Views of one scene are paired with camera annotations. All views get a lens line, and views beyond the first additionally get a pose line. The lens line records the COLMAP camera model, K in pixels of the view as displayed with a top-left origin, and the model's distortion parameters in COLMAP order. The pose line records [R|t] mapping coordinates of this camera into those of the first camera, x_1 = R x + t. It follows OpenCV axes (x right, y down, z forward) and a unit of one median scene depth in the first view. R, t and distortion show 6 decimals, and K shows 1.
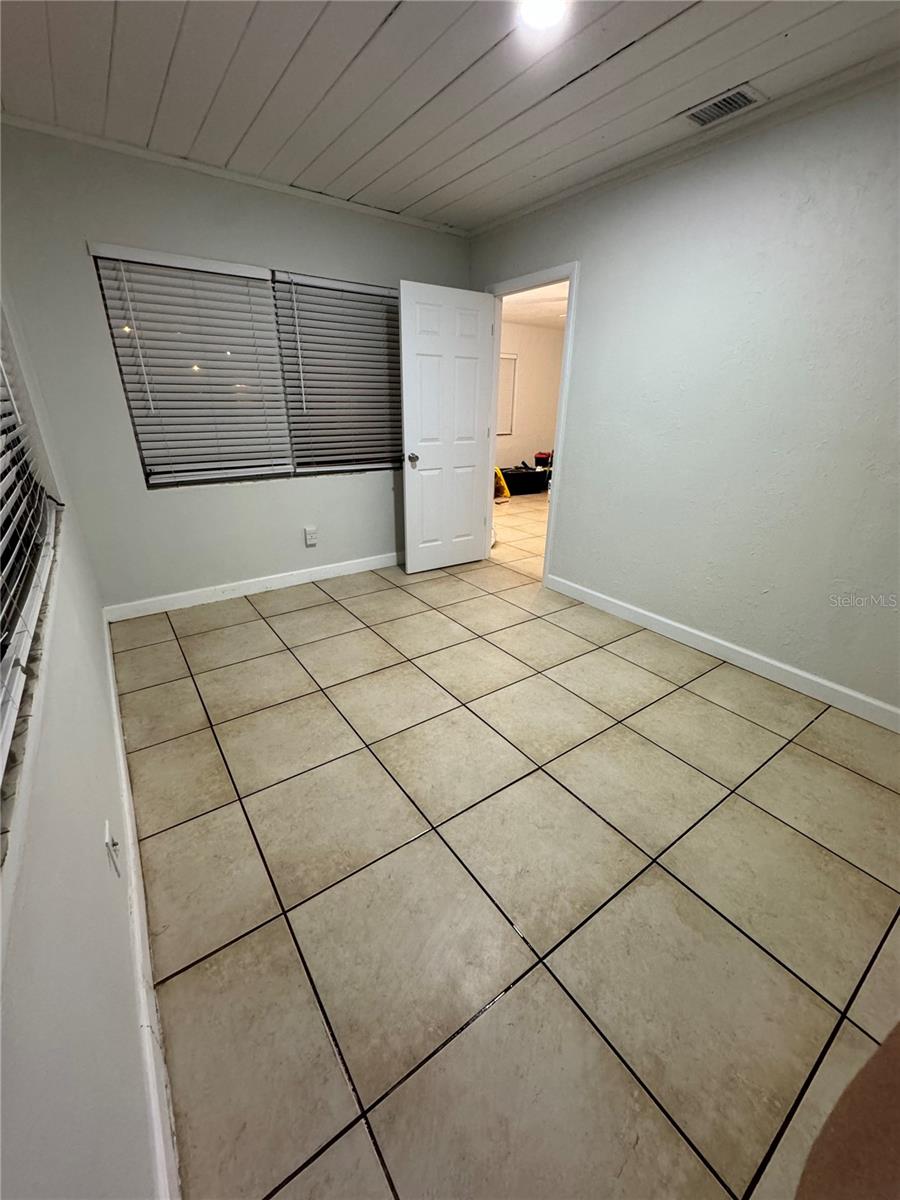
lens RADIAL K [[478.9, 0, 453.6], [0, 478.9, 599.6], [0, 0, 1]] dist [-0.000242, 0.000095]
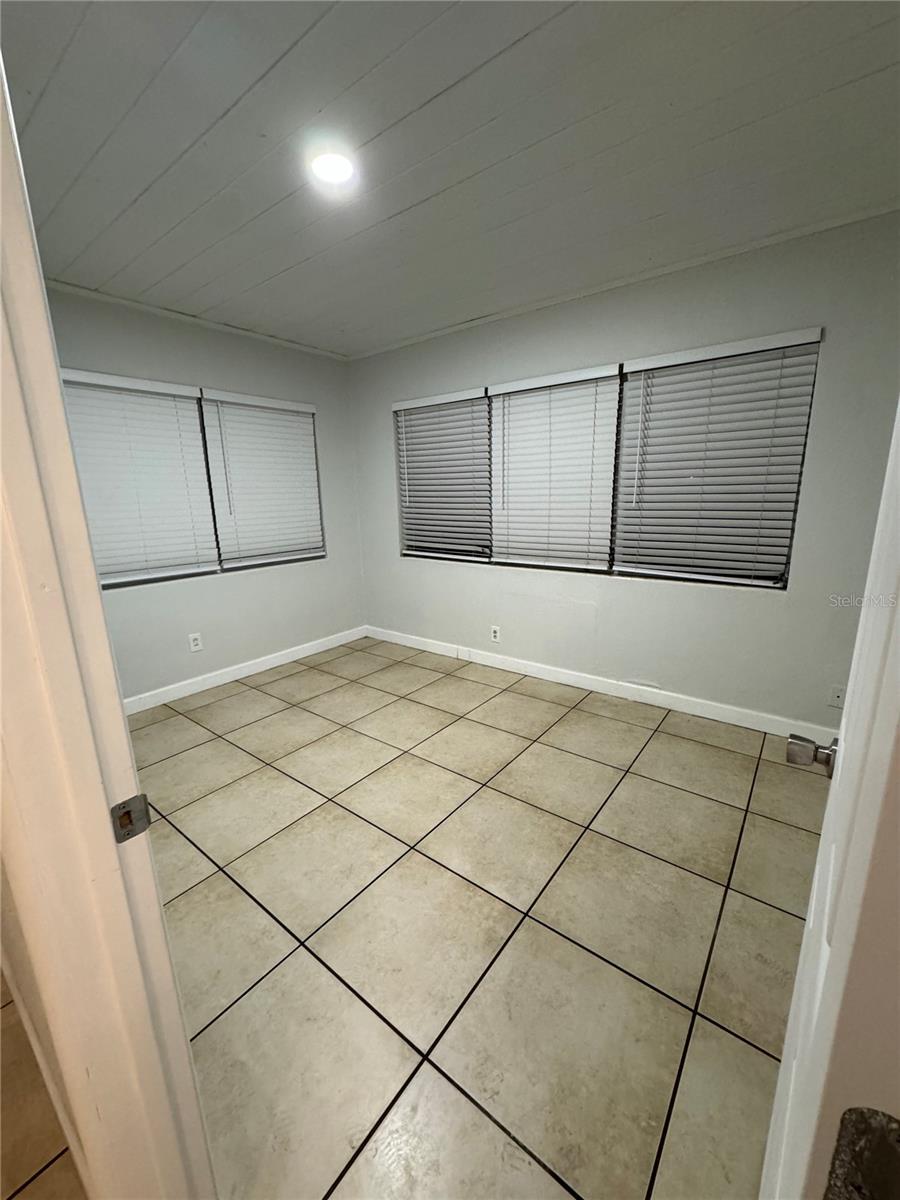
lens RADIAL K [[478.9, 0, 453.6], [0, 478.9, 599.6], [0, 0, 1]] dist [-0.000242, 0.000095]
pose [[-0.957737, 0.070209, -0.278946, 0.192809], [-0.103617, 0.820444, 0.562260, -0.684785], [0.268336, 0.567400, -0.778494, 1.618055]]
